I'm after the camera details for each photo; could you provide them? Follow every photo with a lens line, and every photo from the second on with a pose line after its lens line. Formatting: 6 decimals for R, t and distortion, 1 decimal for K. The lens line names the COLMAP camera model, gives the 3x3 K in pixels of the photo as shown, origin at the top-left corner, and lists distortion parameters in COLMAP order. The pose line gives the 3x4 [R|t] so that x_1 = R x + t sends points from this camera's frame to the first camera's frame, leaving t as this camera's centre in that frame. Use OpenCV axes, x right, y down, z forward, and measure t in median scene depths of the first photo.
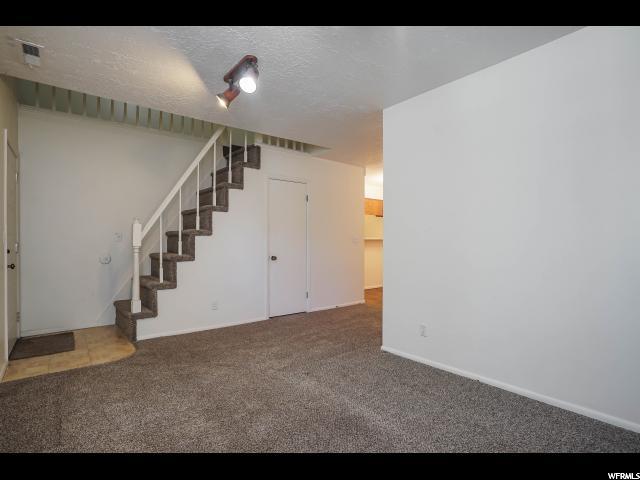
lens RADIAL K [[337.6, 0, 320.0], [0, 337.6, 240.0], [0, 0, 1]] dist [0.000446, 0.000118]
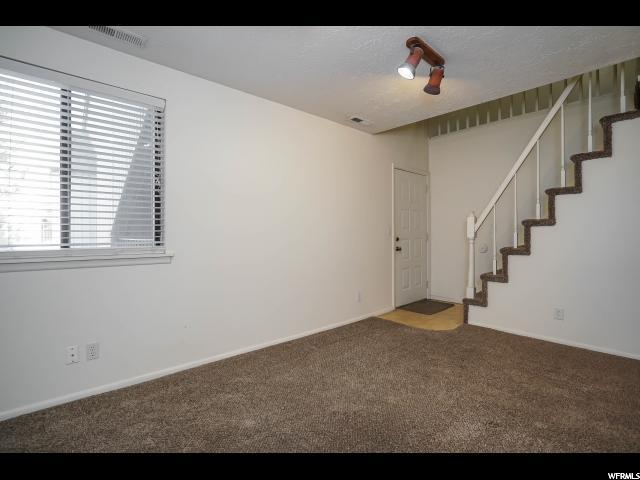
lens RADIAL K [[309.2, 0, 320.7], [0, 309.2, 233.6], [0, 0, 1]] dist [-0.000978, 0.000040]
pose [[0.055345, -0.009431, -0.998423, 0.424725], [0.006871, 0.999935, -0.009065, 0.011853], [0.998444, -0.006359, 0.055406, 0.464266]]
